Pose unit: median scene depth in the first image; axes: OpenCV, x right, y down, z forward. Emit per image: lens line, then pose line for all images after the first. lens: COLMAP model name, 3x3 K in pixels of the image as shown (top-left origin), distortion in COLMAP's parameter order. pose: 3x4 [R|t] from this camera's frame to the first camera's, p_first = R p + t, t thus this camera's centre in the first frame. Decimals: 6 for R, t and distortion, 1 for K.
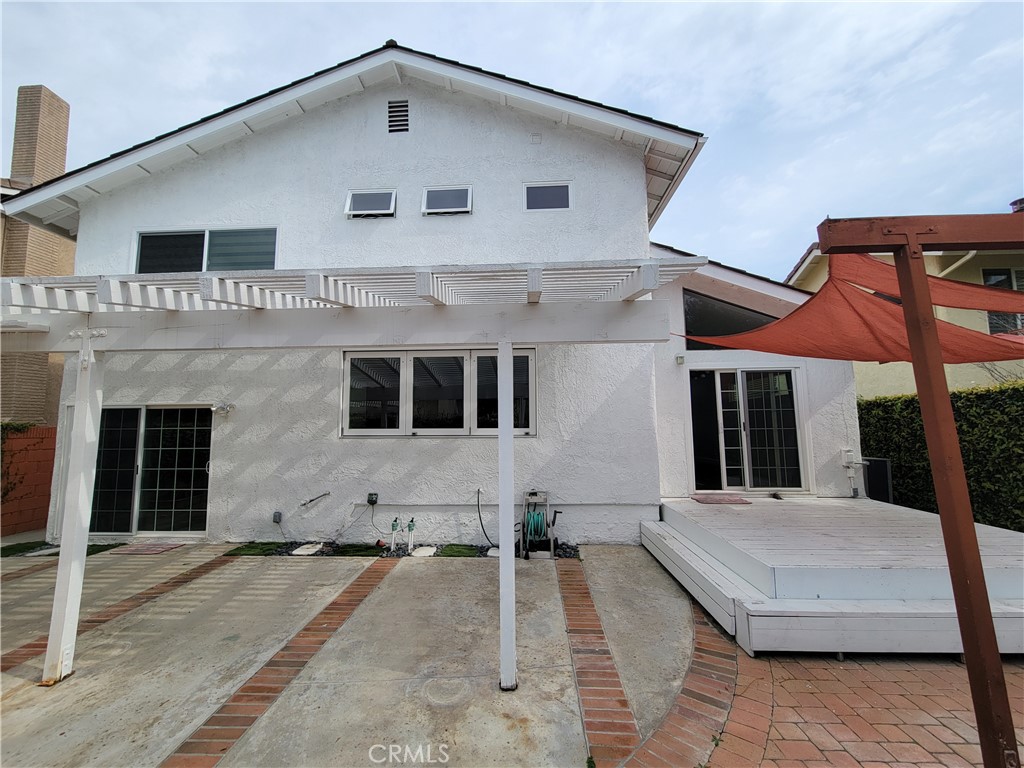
lens RADIAL K [[418.8, 0, 507.1], [0, 418.8, 386.6], [0, 0, 1]] dist [-0.000961, 0.000247]
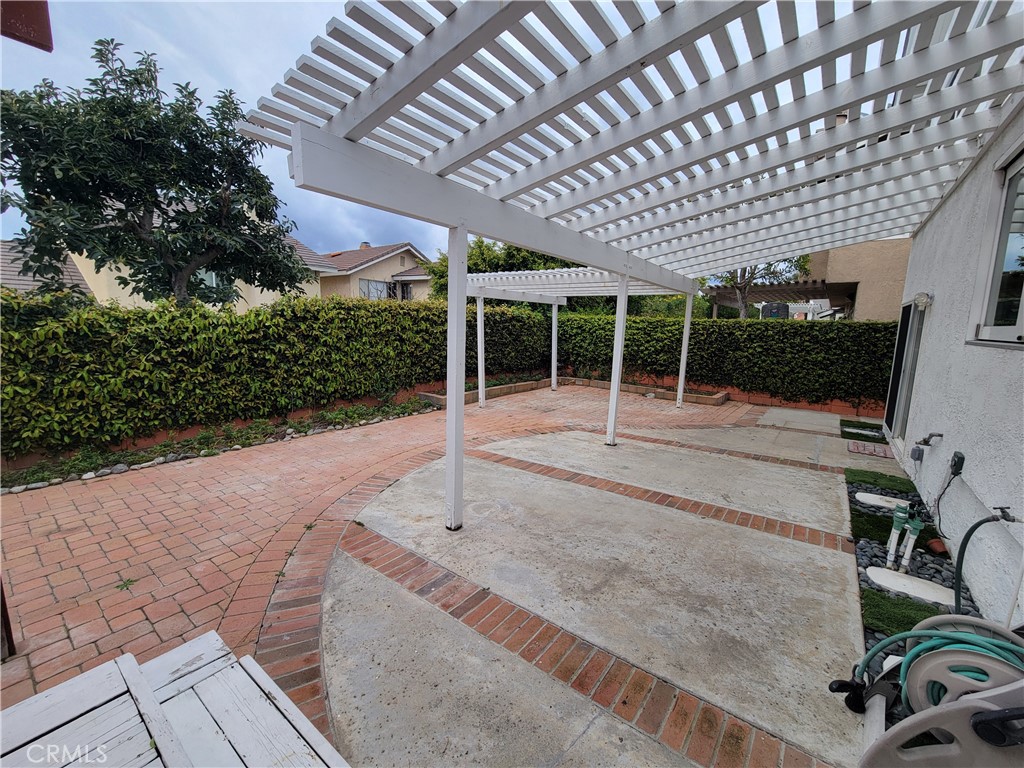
lens RADIAL K [[418.8, 0, 504.2], [0, 418.8, 386.0], [0, 0, 1]] dist [-0.000961, 0.000247]
pose [[-0.575944, 0.113501, -0.809572, 0.416043], [0.059793, 0.993511, 0.096751, 0.096205], [0.815300, 0.007316, -0.578993, 0.881807]]
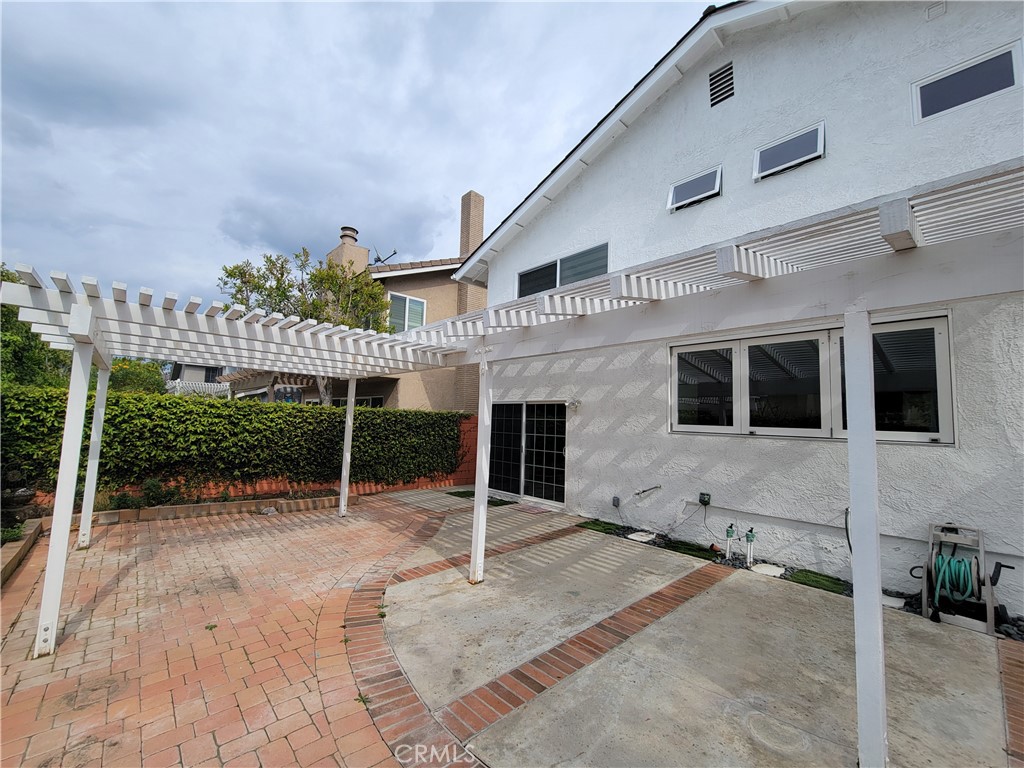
lens RADIAL K [[418.8, 0, 505.2], [0, 418.8, 386.6], [0, 0, 1]] dist [-0.000961, 0.000247]
pose [[0.705145, -0.027695, -0.708522, 0.041566], [0.030789, 0.999490, -0.008426, 0.007758], [0.708395, -0.015874, 0.705638, 0.013462]]
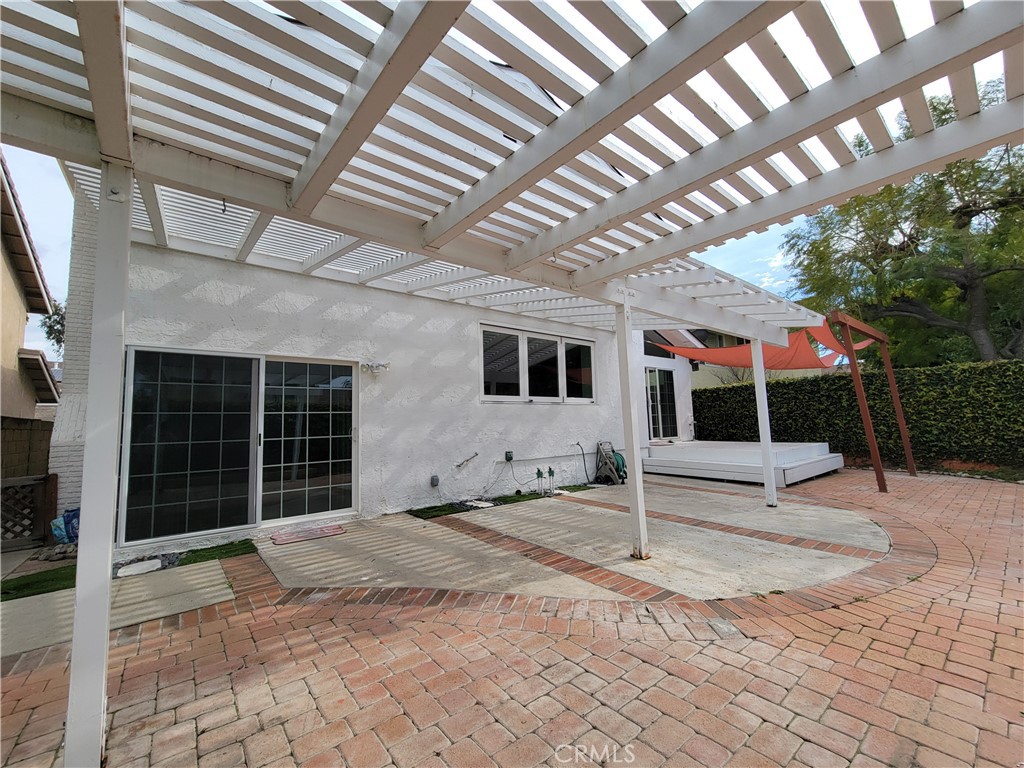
lens RADIAL K [[418.8, 0, 508.0], [0, 418.8, 386.5], [0, 0, 1]] dist [-0.000961, 0.000247]
pose [[0.748318, 0.047365, 0.661647, -1.140770], [-0.041351, 0.998838, -0.024736, 0.112207], [-0.662051, -0.008850, 0.749407, 0.155432]]
